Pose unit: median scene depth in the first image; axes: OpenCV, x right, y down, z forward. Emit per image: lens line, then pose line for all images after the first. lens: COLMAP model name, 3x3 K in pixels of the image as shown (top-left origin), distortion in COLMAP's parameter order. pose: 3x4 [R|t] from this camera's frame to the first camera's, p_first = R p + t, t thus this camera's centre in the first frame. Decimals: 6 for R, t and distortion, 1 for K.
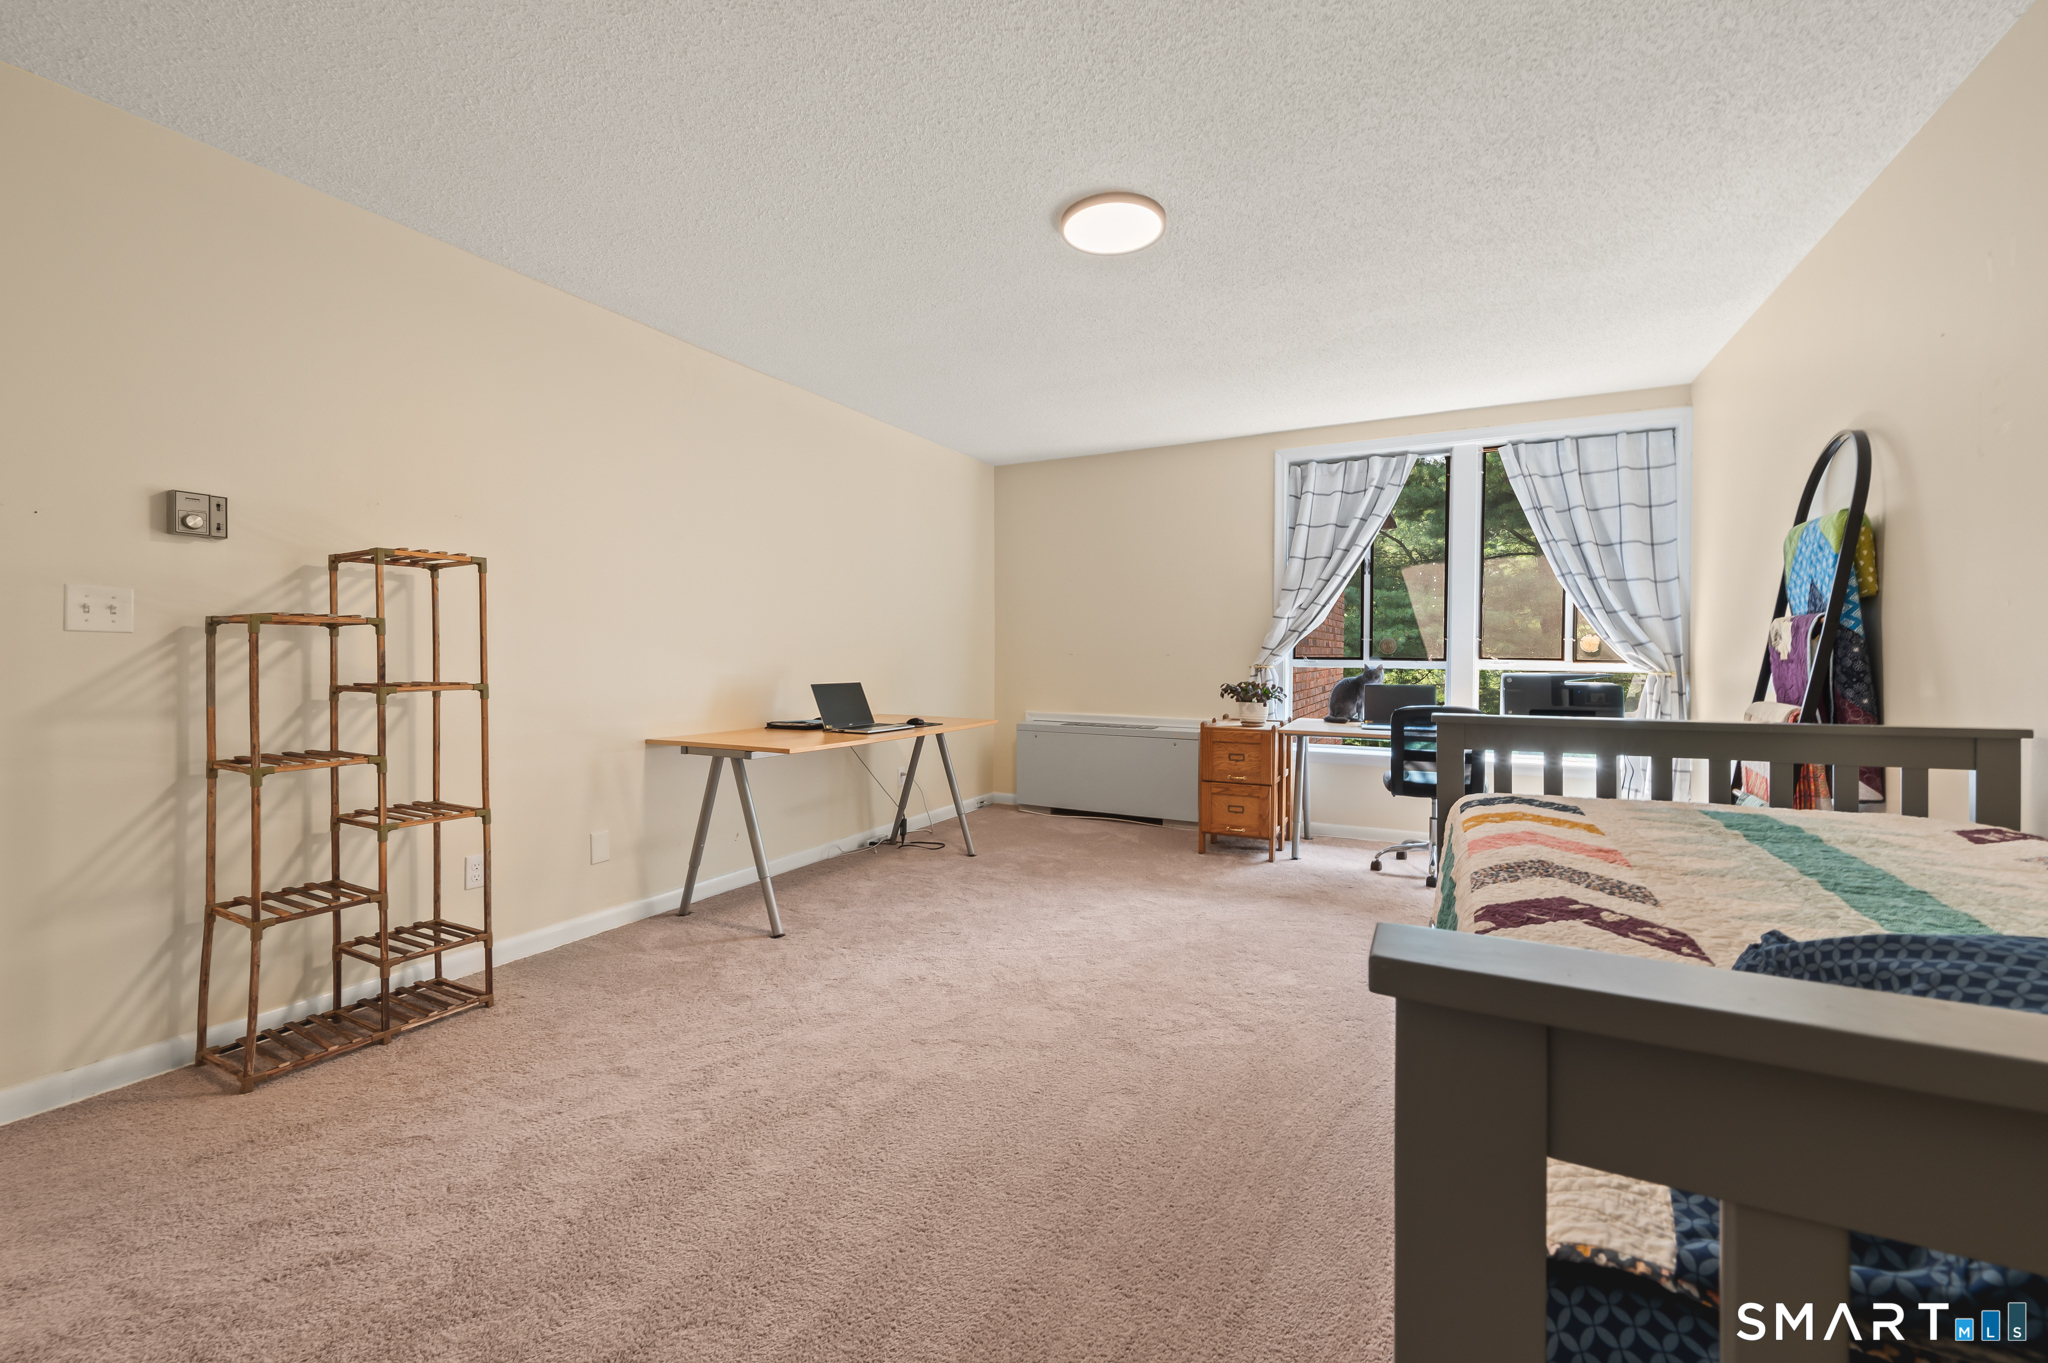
lens RADIAL K [[836.2, 0, 1023.4], [0, 836.2, 664.7], [0, 0, 1]] dist [0.002927, -0.000128]
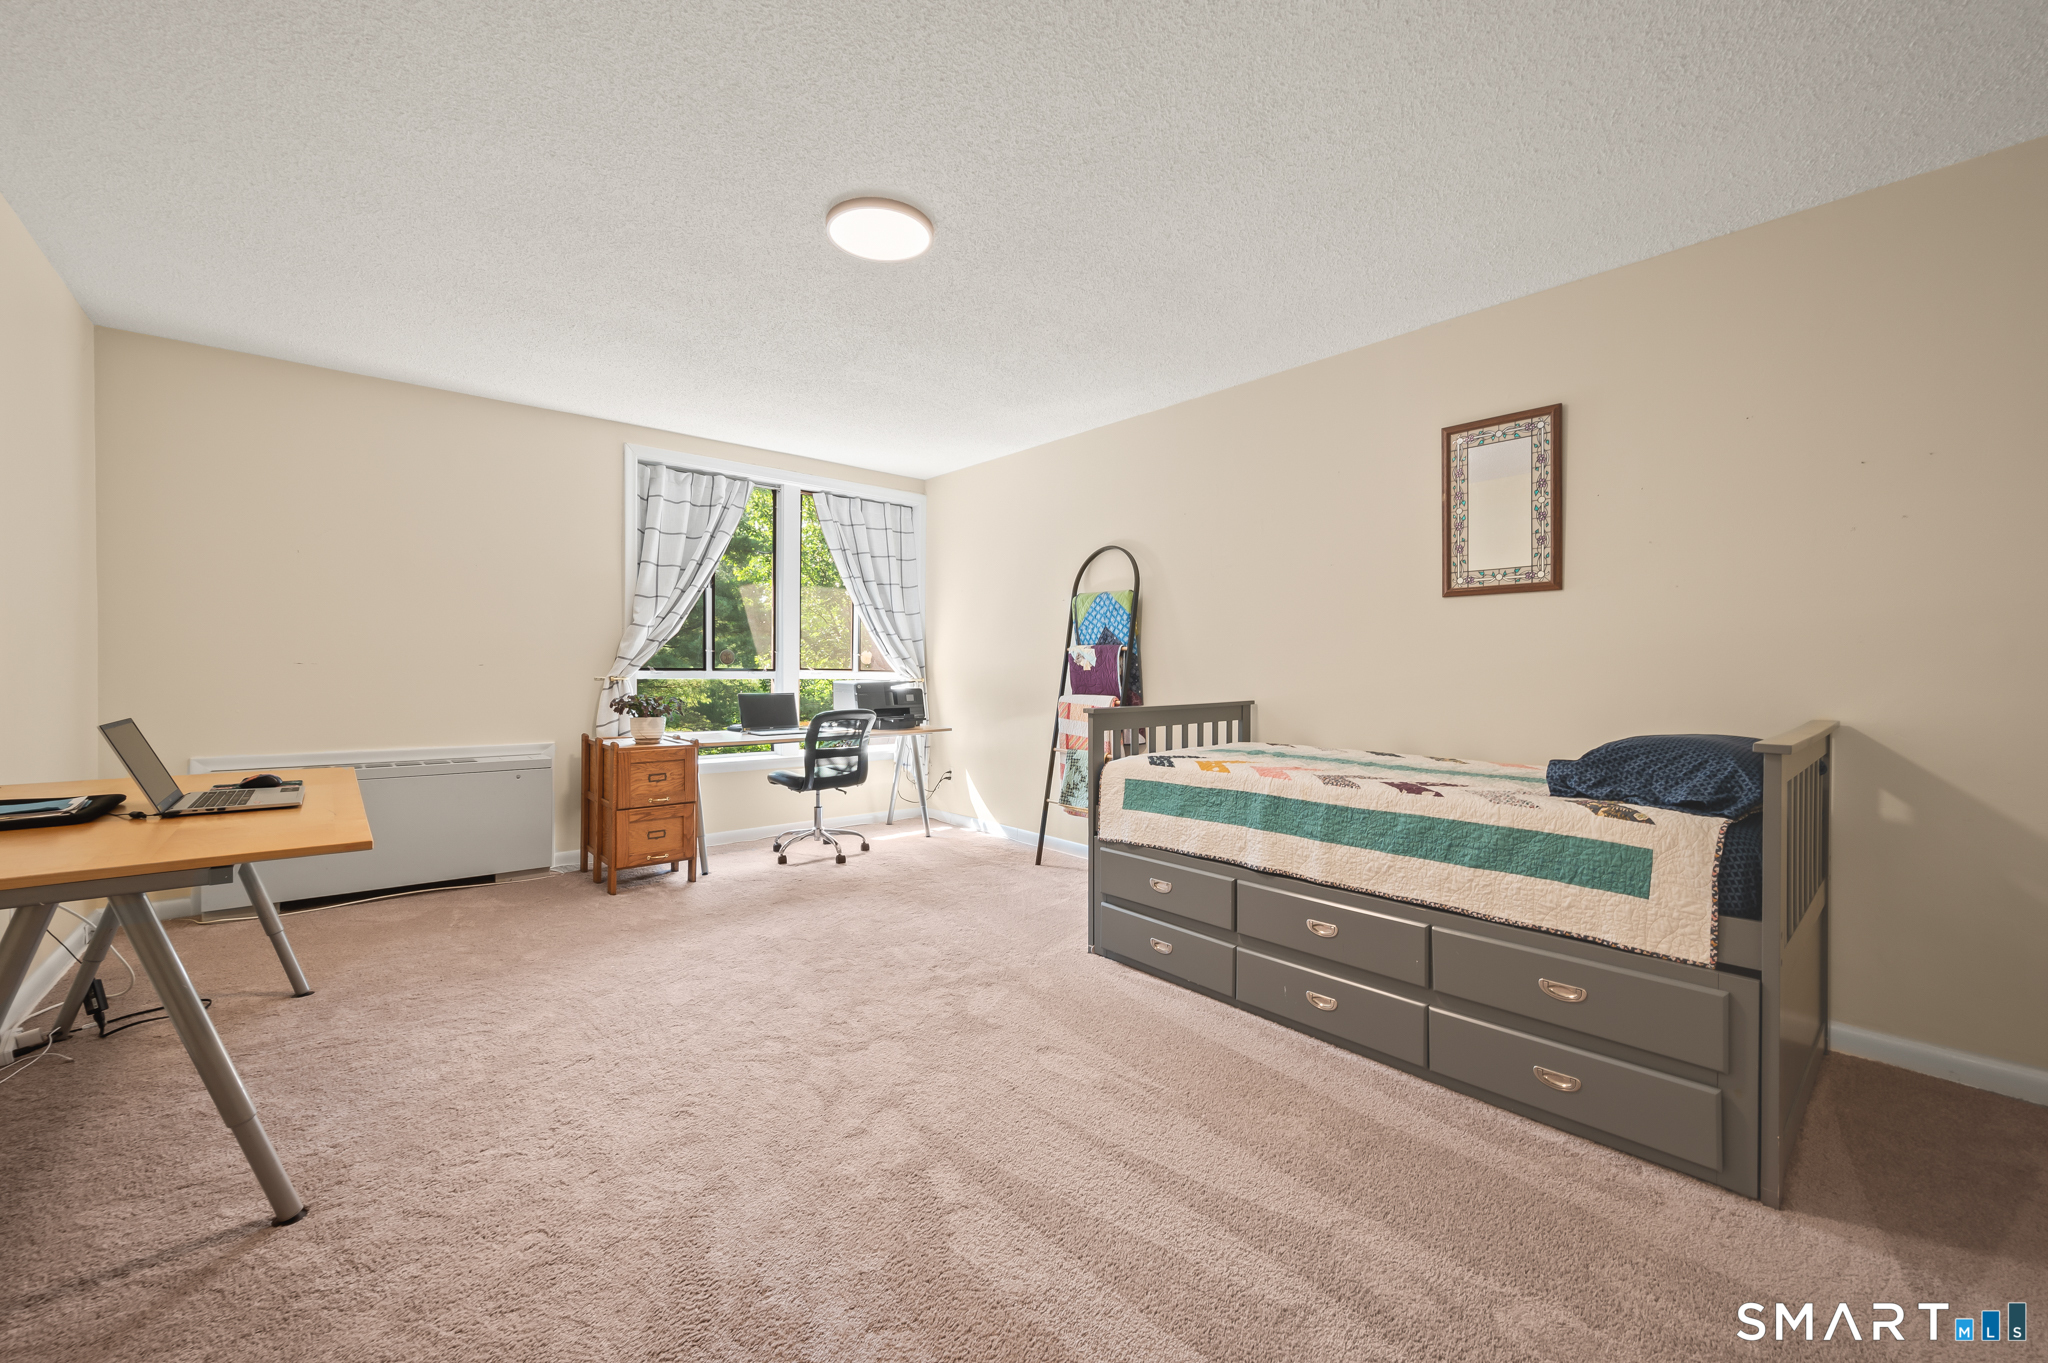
lens RADIAL K [[836.2, 0, 1035.6], [0, 836.2, 675.7], [0, 0, 1]] dist [0.002927, -0.000128]
pose [[0.345309, -0.010855, 0.938426, -0.471788], [0.006217, 0.999938, 0.009279, -0.007456], [-0.938468, 0.002630, 0.345355, 0.300561]]
